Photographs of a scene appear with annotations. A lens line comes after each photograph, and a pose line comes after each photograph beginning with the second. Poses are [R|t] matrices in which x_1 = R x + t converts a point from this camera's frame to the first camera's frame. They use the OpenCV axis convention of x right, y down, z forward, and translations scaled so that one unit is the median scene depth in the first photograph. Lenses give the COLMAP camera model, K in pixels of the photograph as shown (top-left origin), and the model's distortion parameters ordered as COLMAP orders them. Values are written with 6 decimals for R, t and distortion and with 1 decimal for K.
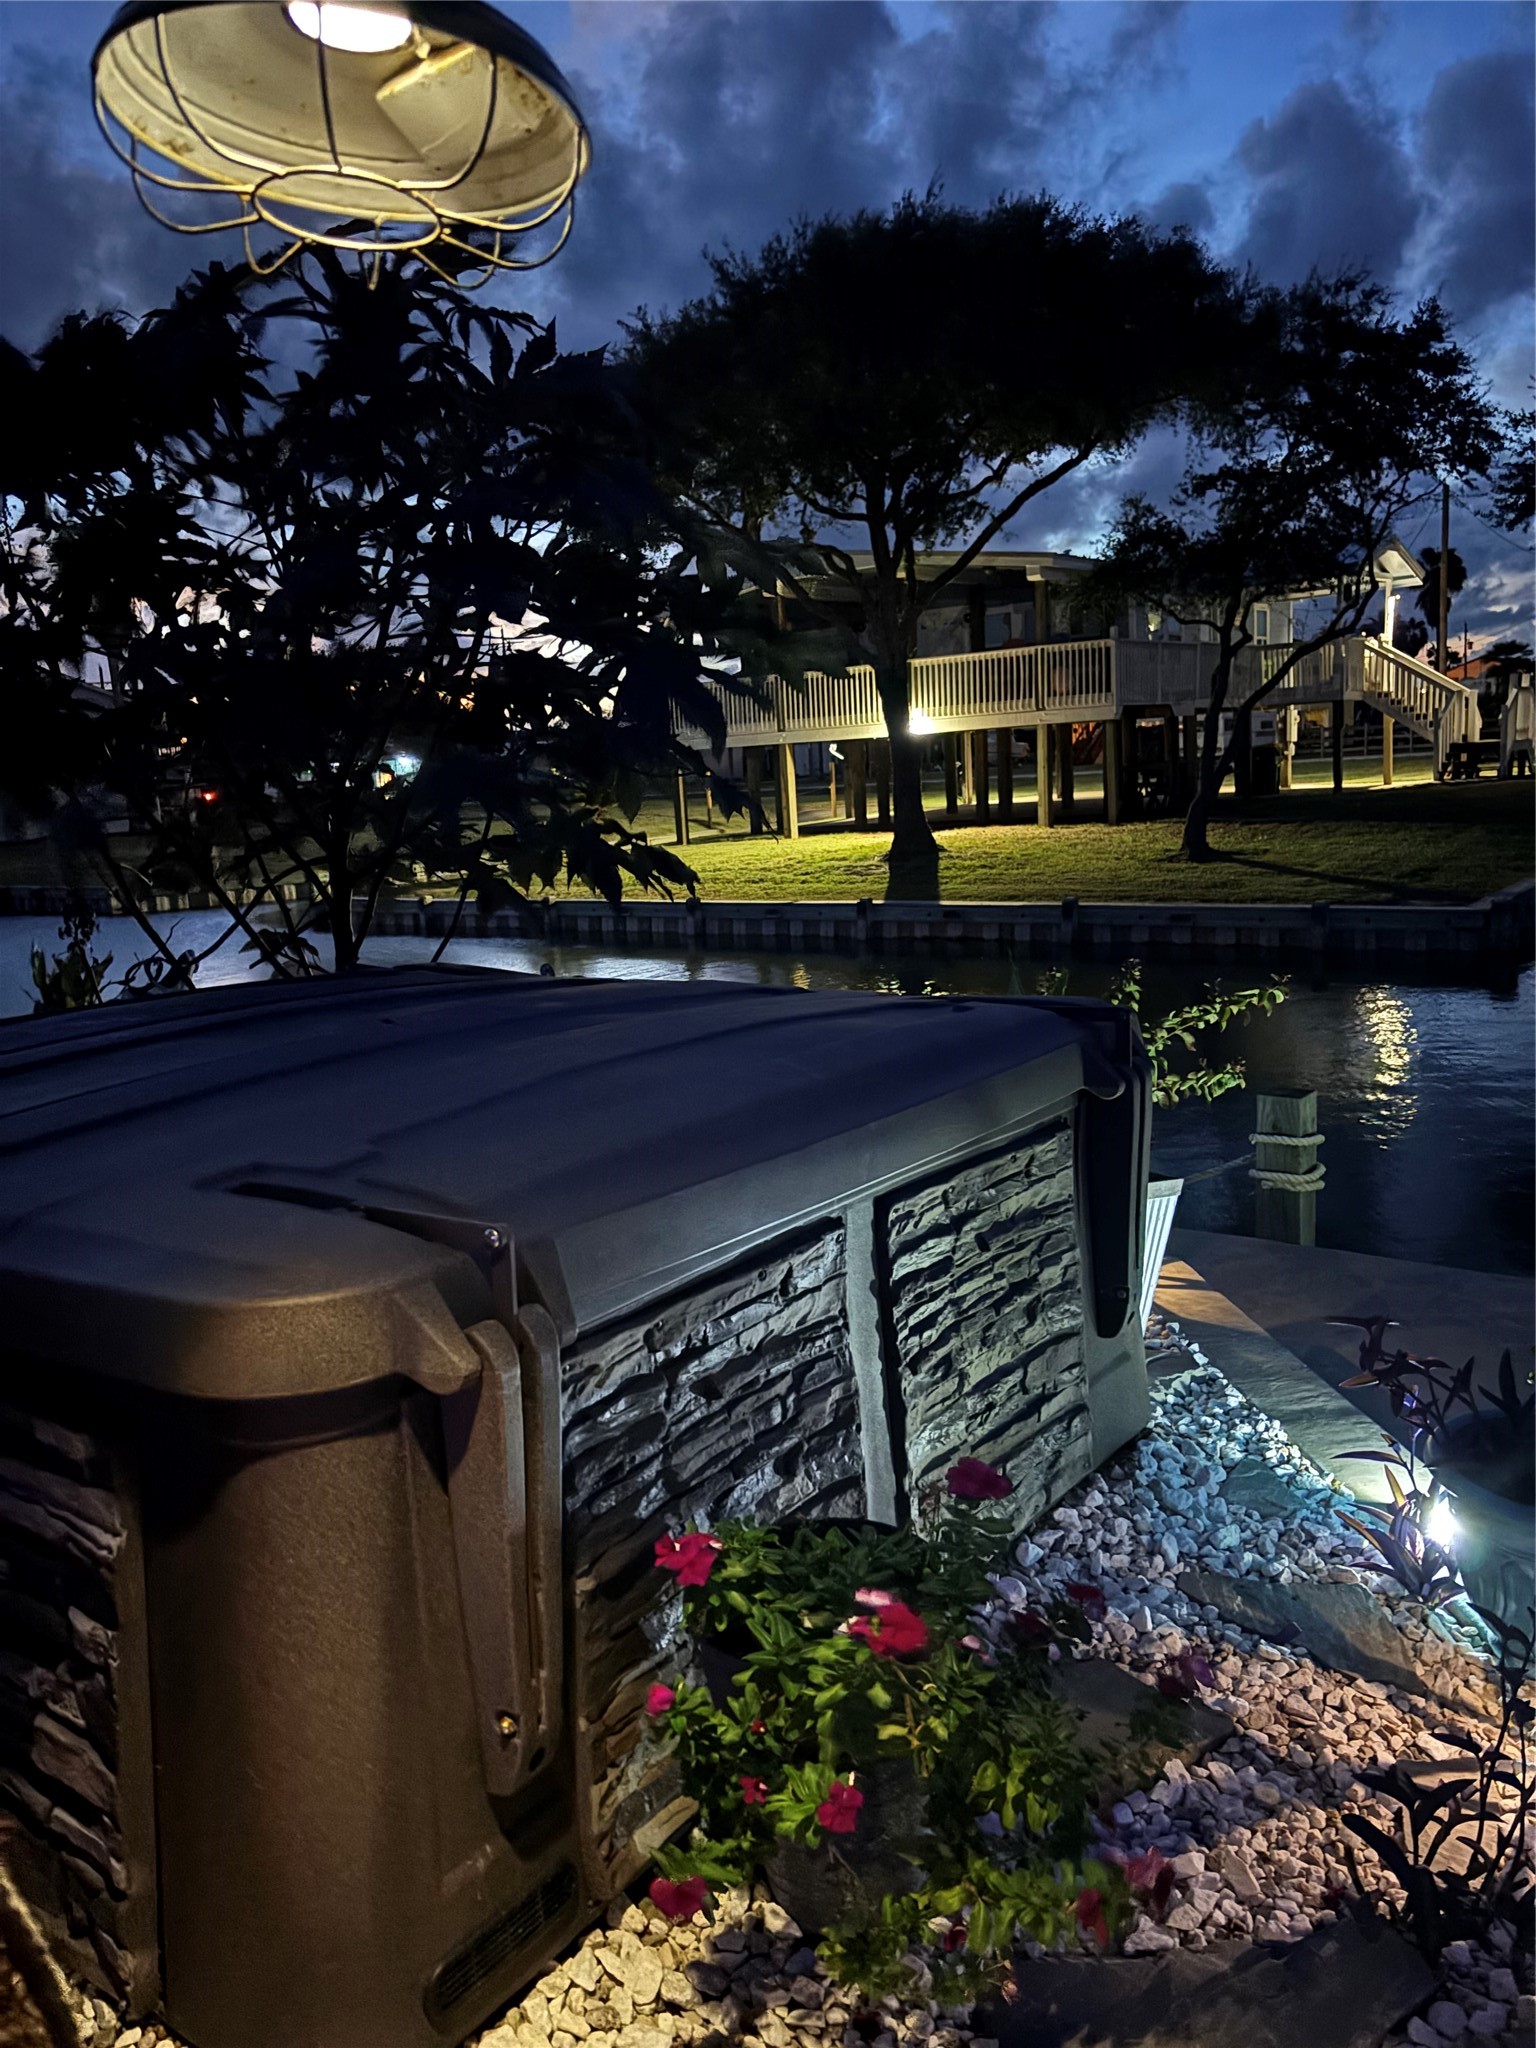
lens RADIAL K [[1530.3, 0, 759.8], [0, 1530.3, 1025.4], [0, 0, 1]] dist [0.019672, -0.004536]
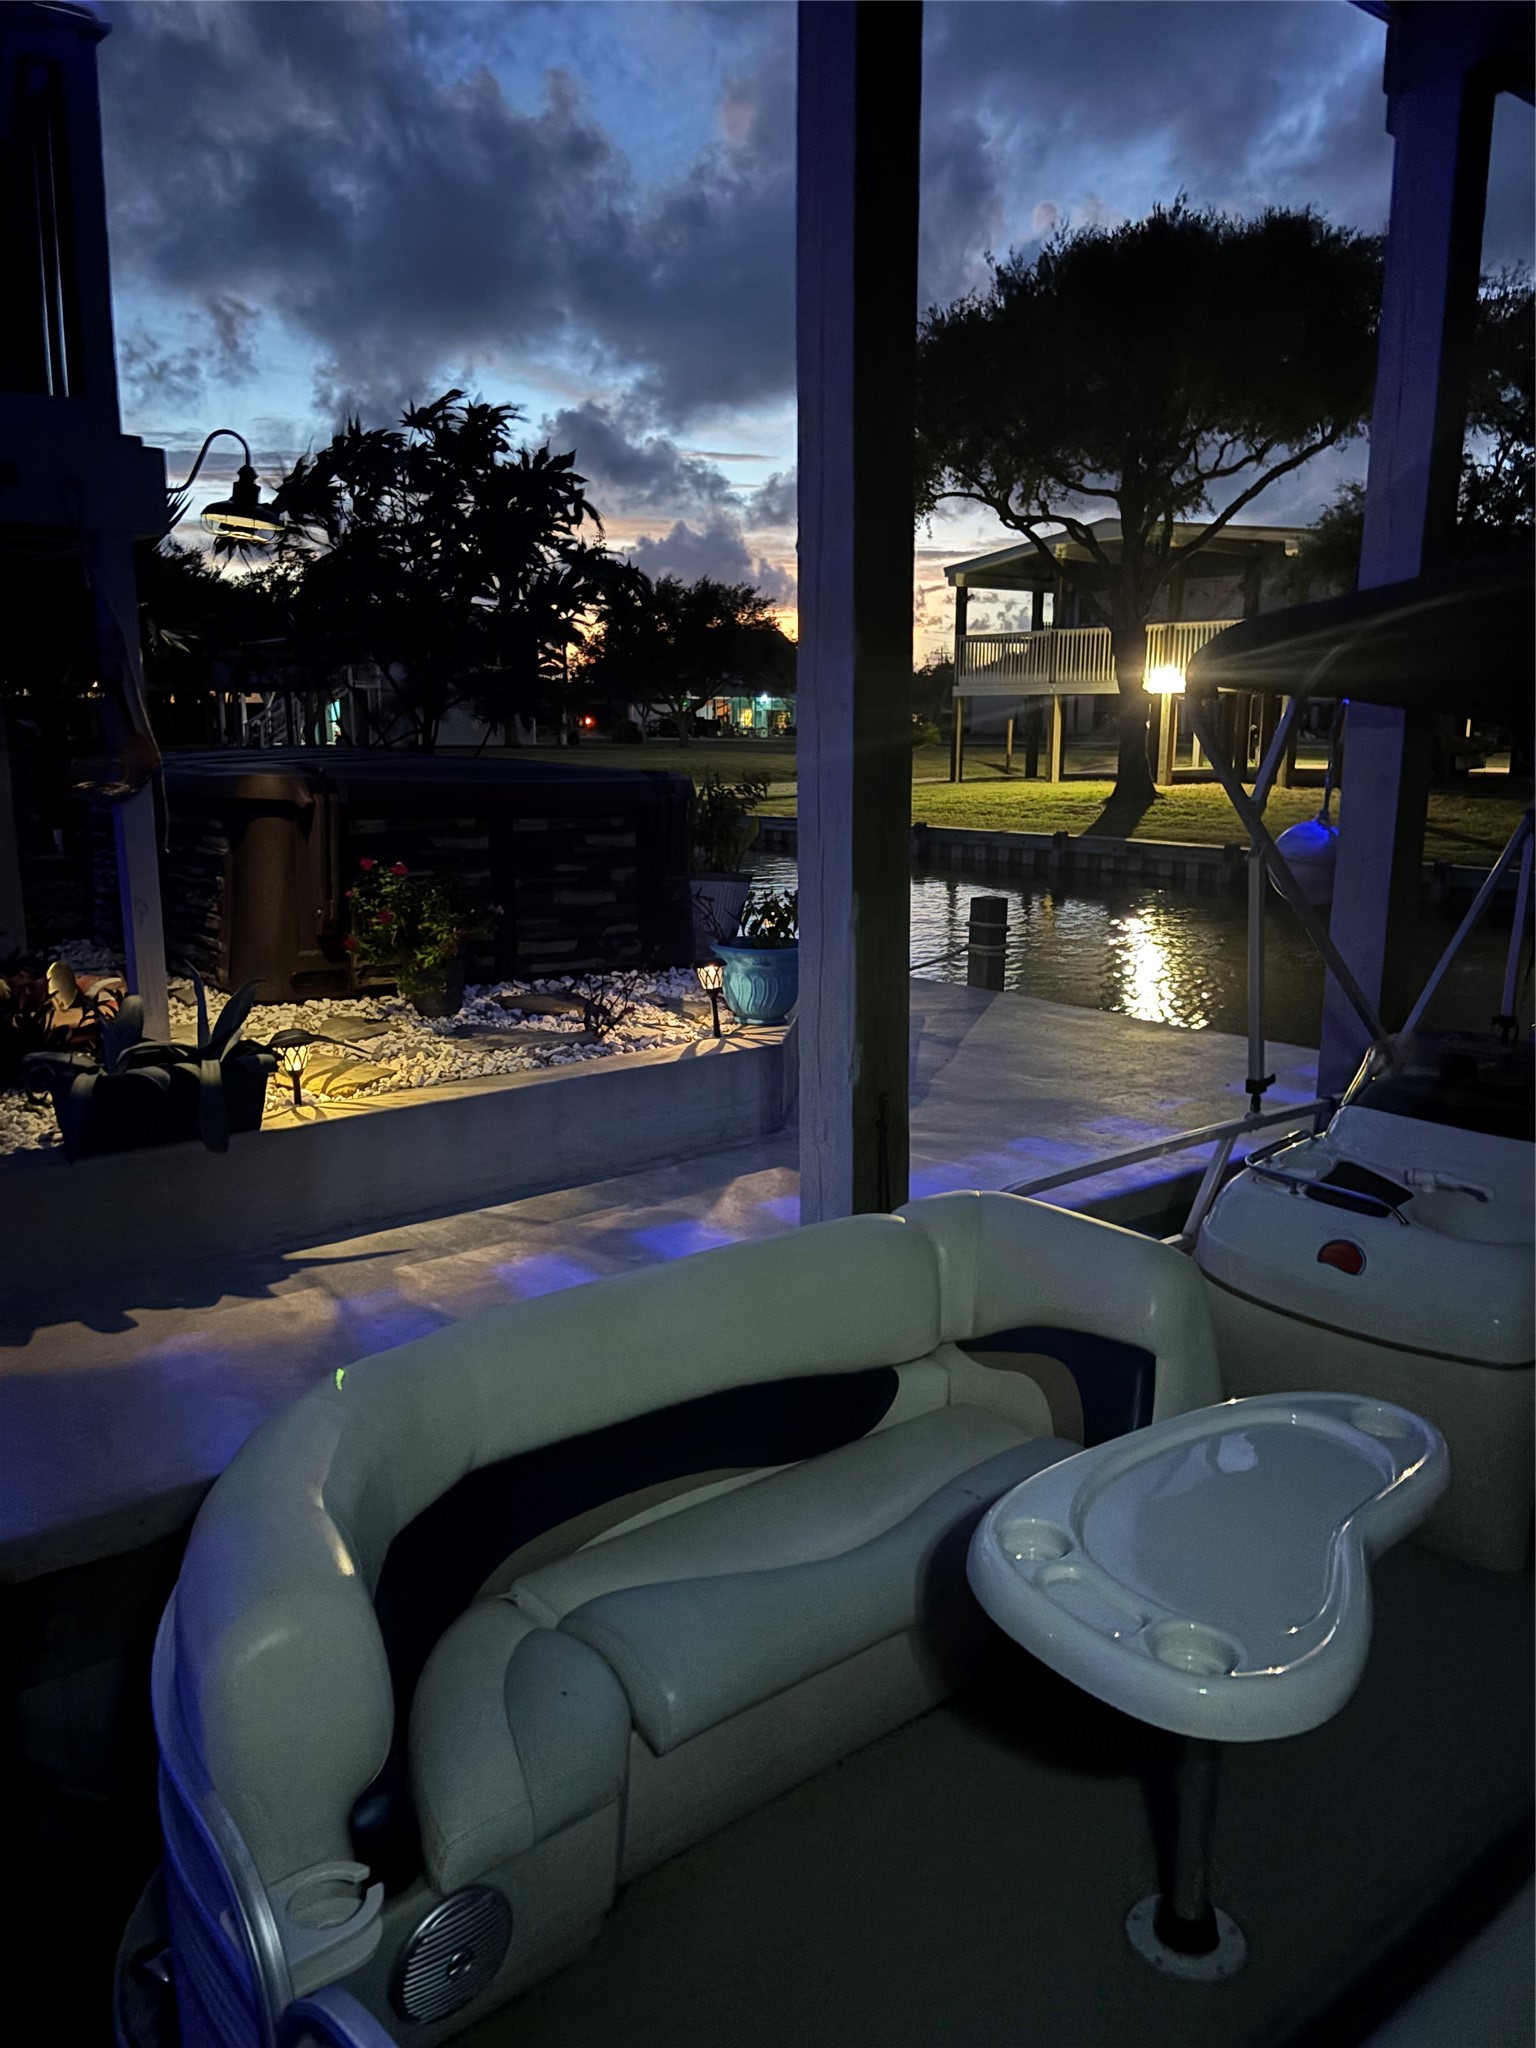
lens RADIAL K [[1530.3, 0, 733.0], [0, 1530.3, 1033.4], [0, 0, 1]] dist [0.019672, -0.004536]
pose [[0.963206, 0.116696, -0.242109, 0.114034], [-0.107428, 0.992895, 0.051180, 0.030997], [0.246361, -0.023287, 0.968898, -0.152534]]
